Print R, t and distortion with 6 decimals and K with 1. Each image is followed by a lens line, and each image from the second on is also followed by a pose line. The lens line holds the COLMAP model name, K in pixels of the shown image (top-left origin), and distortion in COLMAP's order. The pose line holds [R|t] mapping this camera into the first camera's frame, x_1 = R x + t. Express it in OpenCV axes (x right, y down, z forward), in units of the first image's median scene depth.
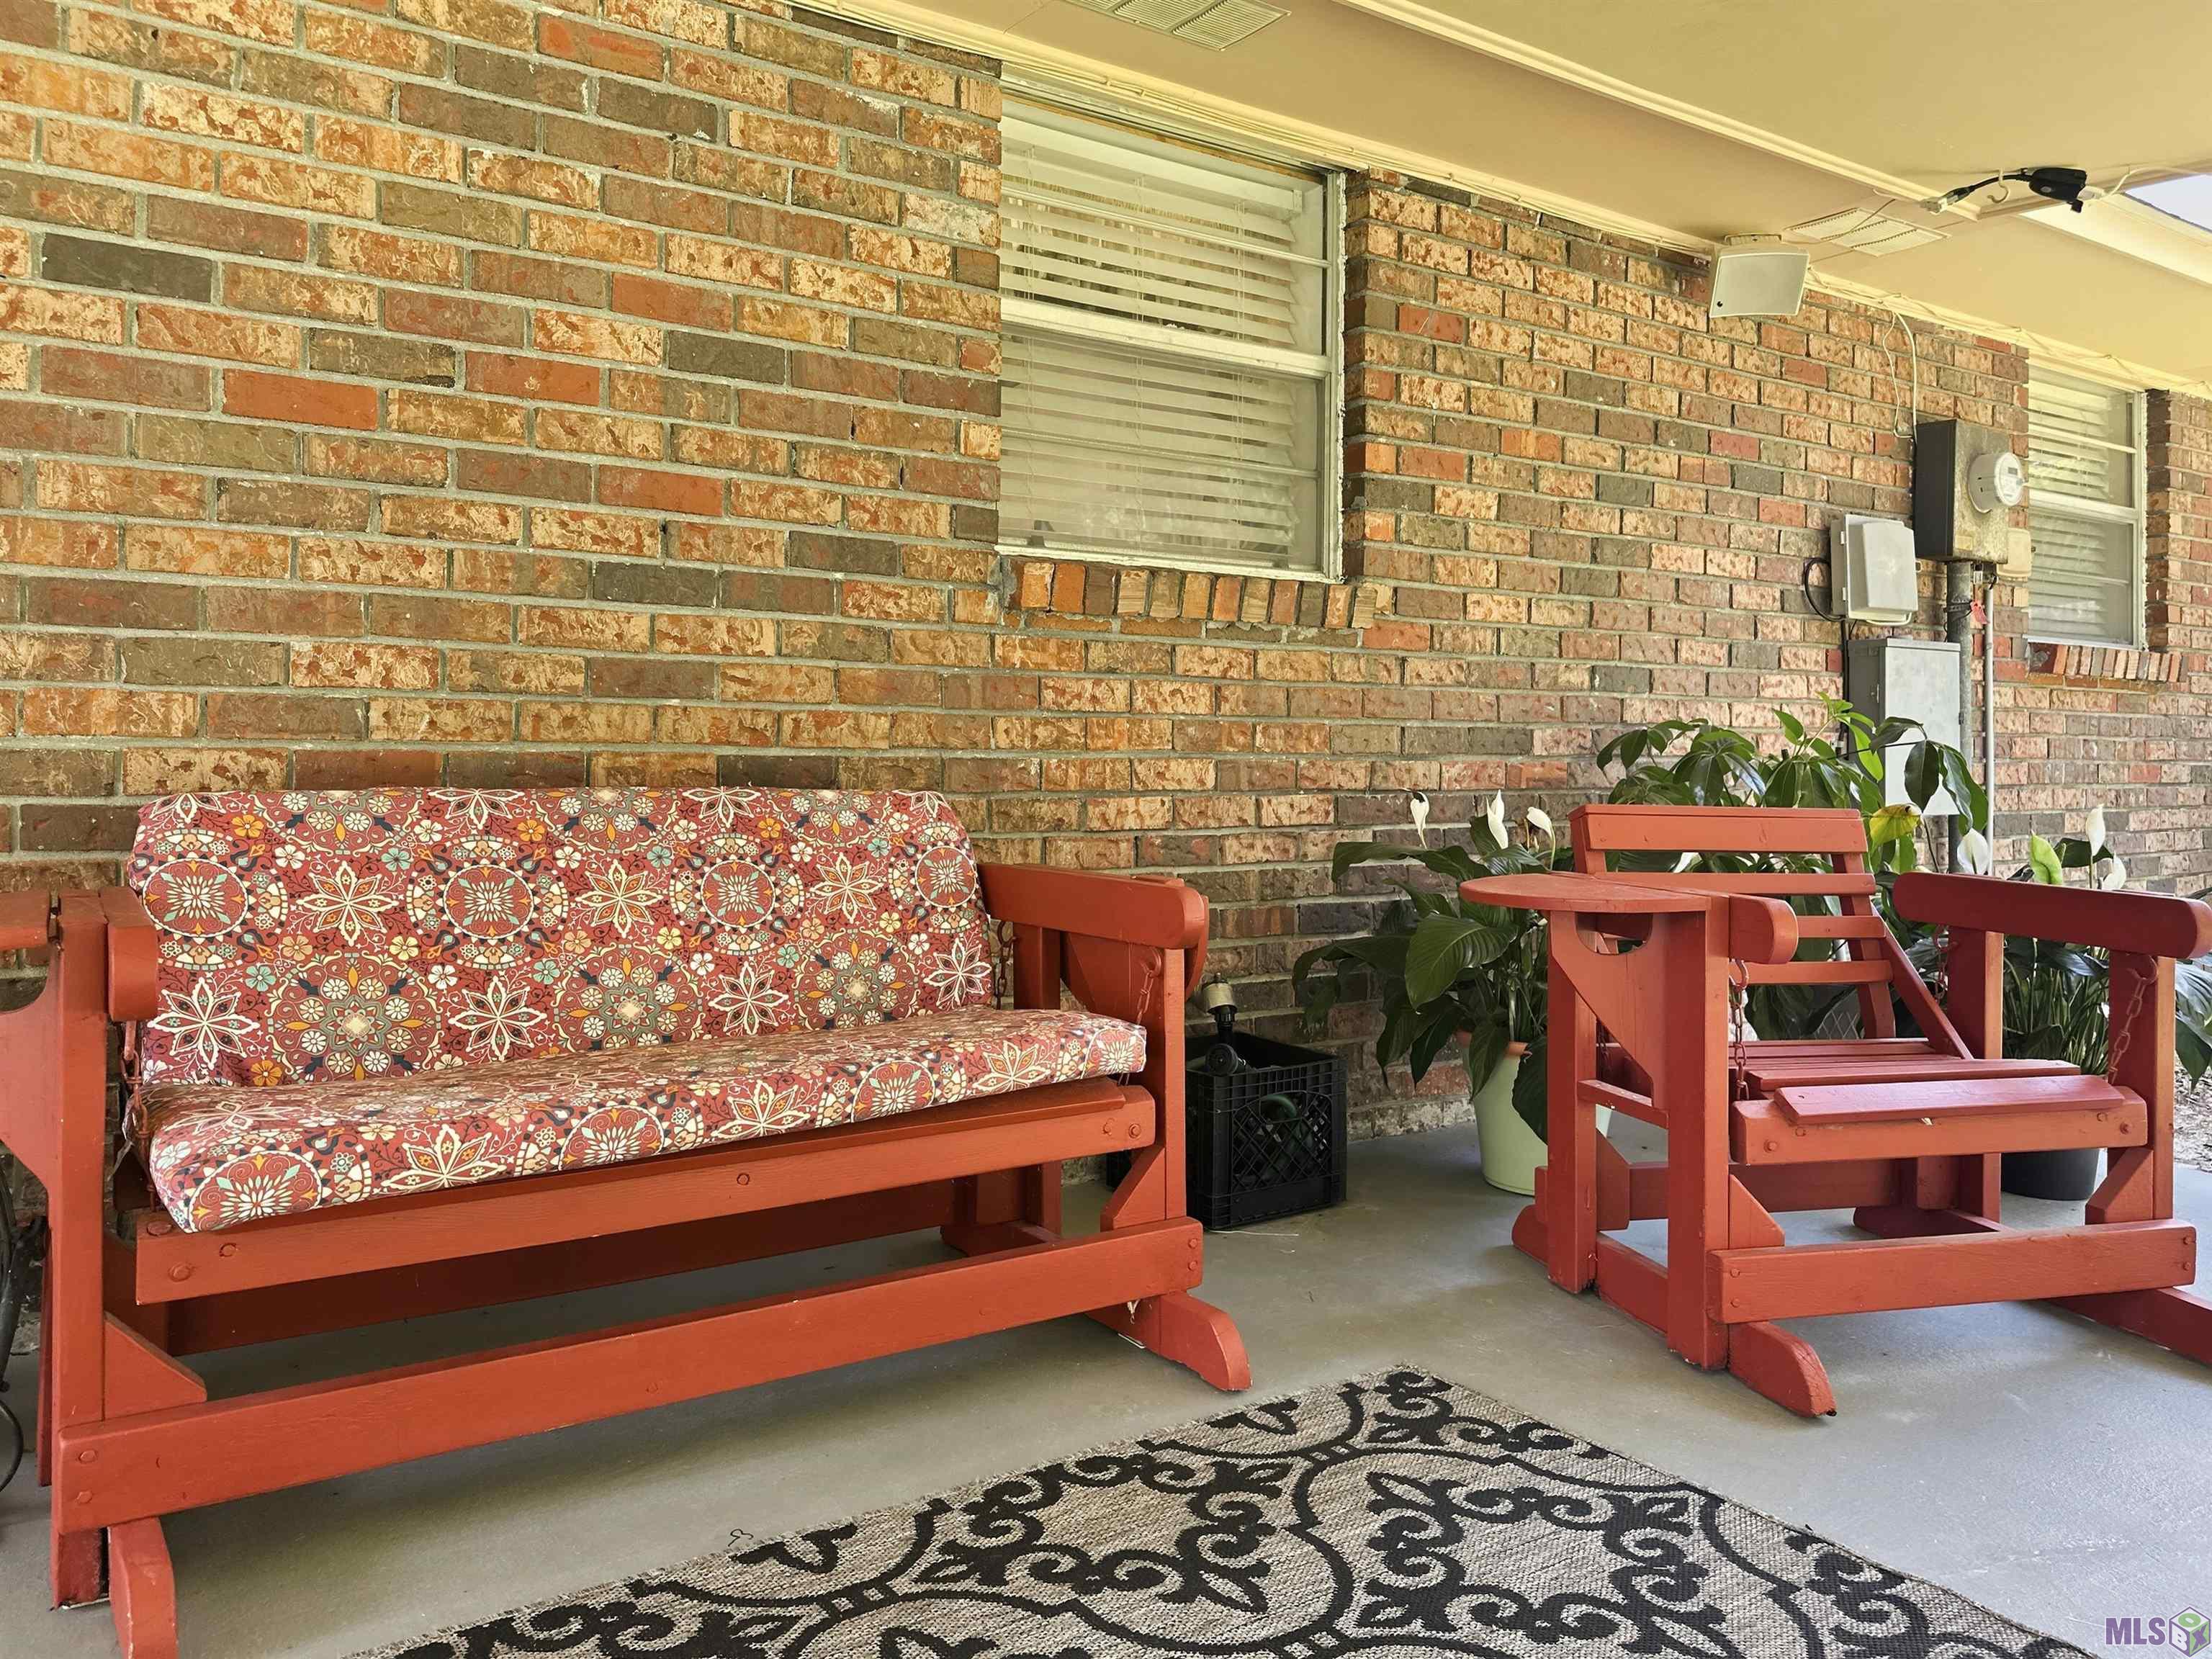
lens RADIAL K [[1570.6, 0, 1120.6], [0, 1570.6, 791.7], [0, 0, 1]] dist [0.033611, -0.040246]
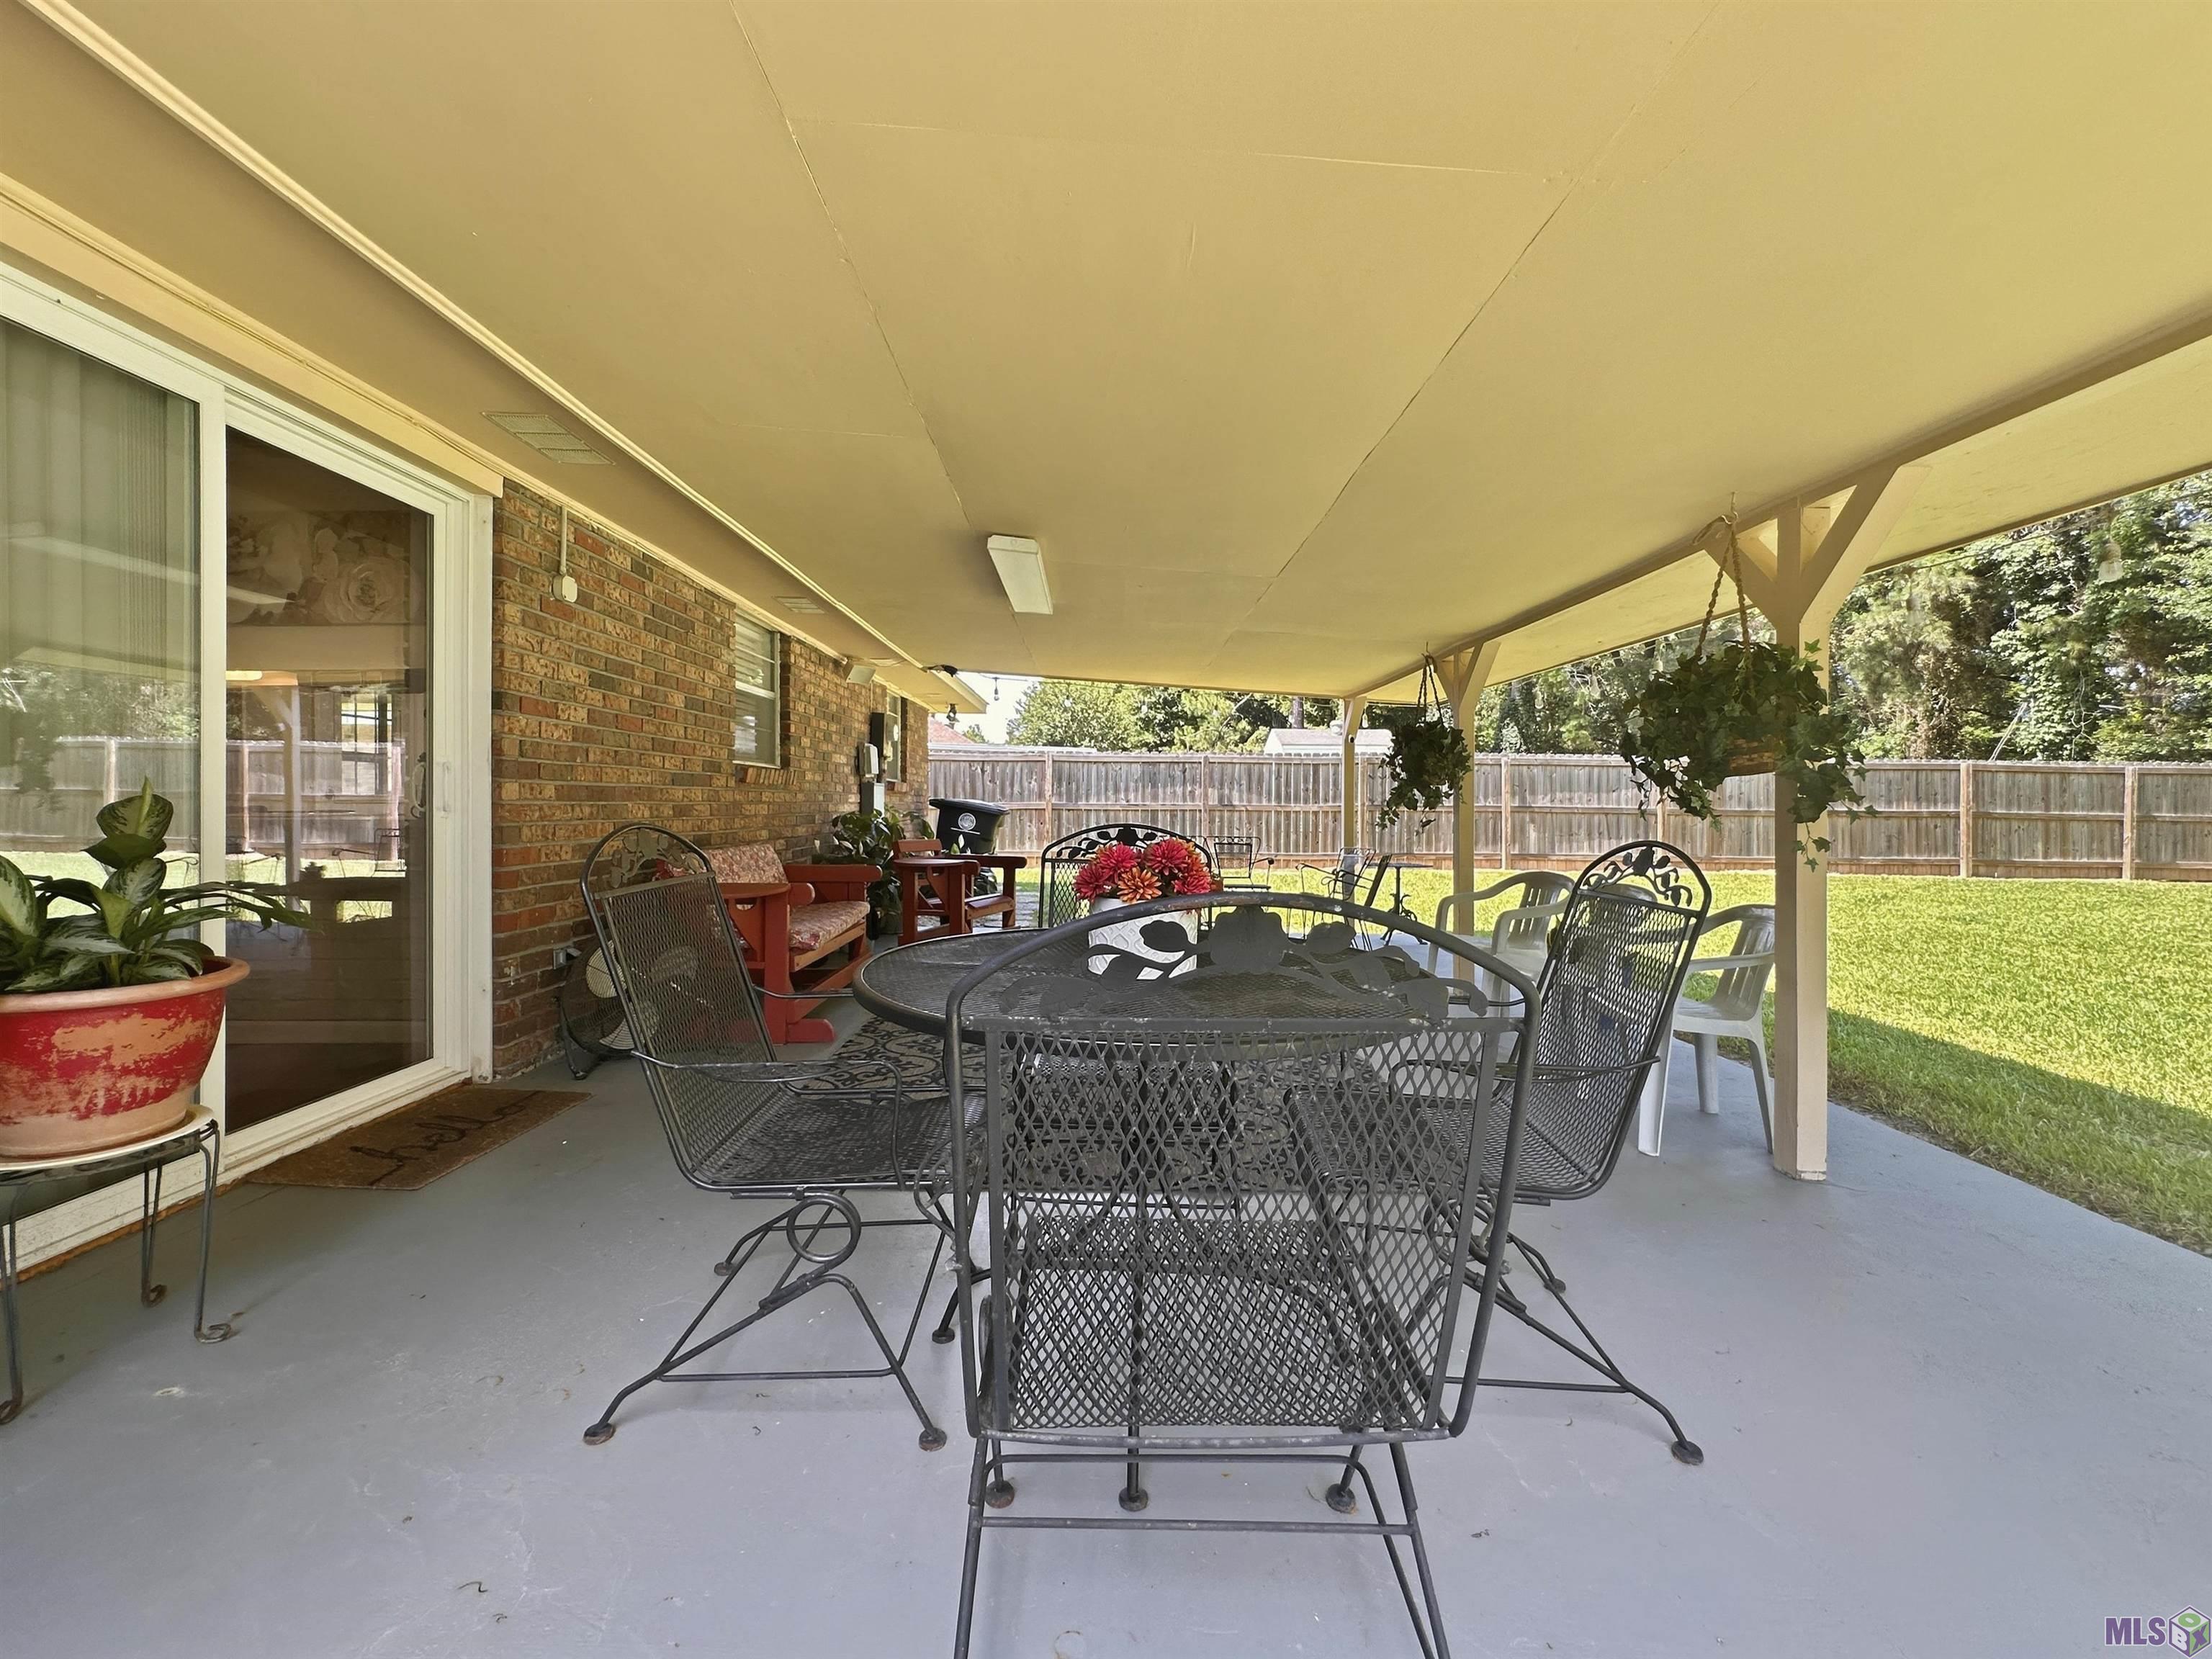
lens RADIAL K [[903.9, 0, 1106.9], [0, 903.9, 809.9], [0, 0, 1]] dist [-0.003707, -0.000408]
pose [[0.542376, -0.008152, 0.840096, -1.170821], [0.015138, 0.999885, -0.000071, -0.055392], [-0.839999, 0.012756, 0.542437, -0.552625]]
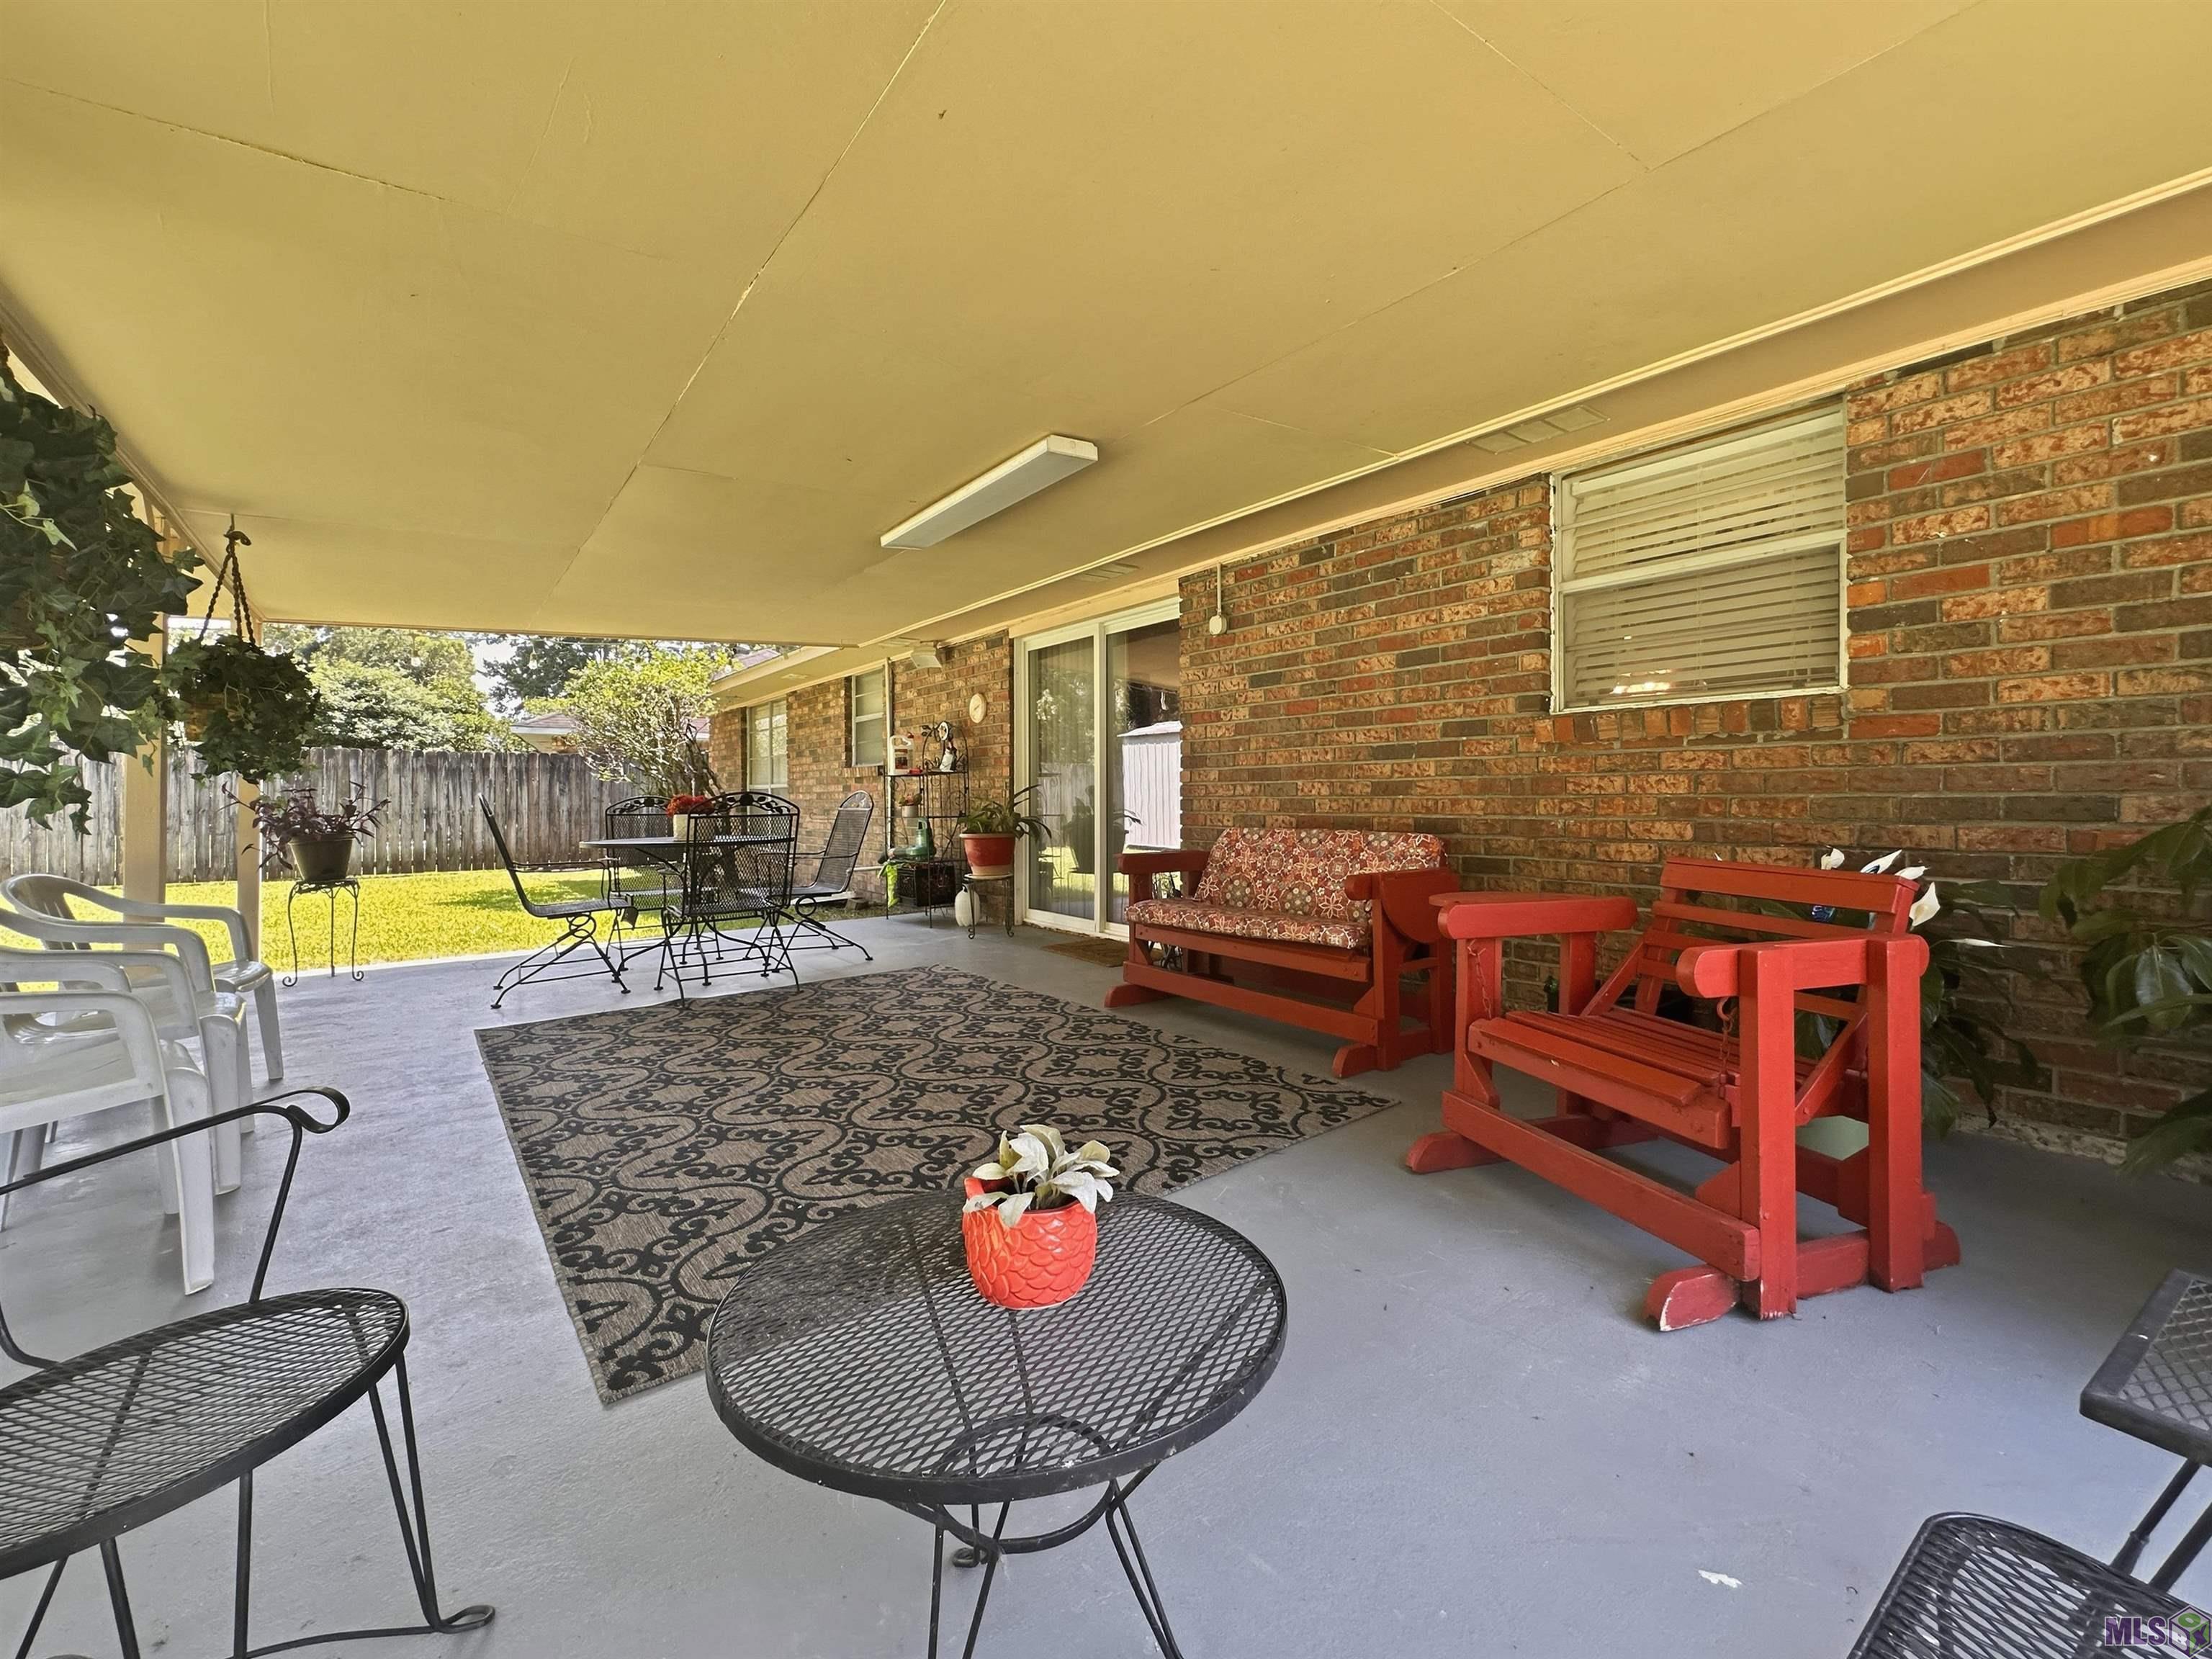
lens RADIAL K [[903.9, 0, 1103.0], [0, 903.9, 817.2], [0, 0, 1]] dist [-0.003707, -0.000408]
pose [[0.076282, 0.009353, -0.997042, 1.037372], [-0.017109, 0.999821, 0.008071, -0.024750], [0.996939, 0.016443, 0.076428, 0.367374]]
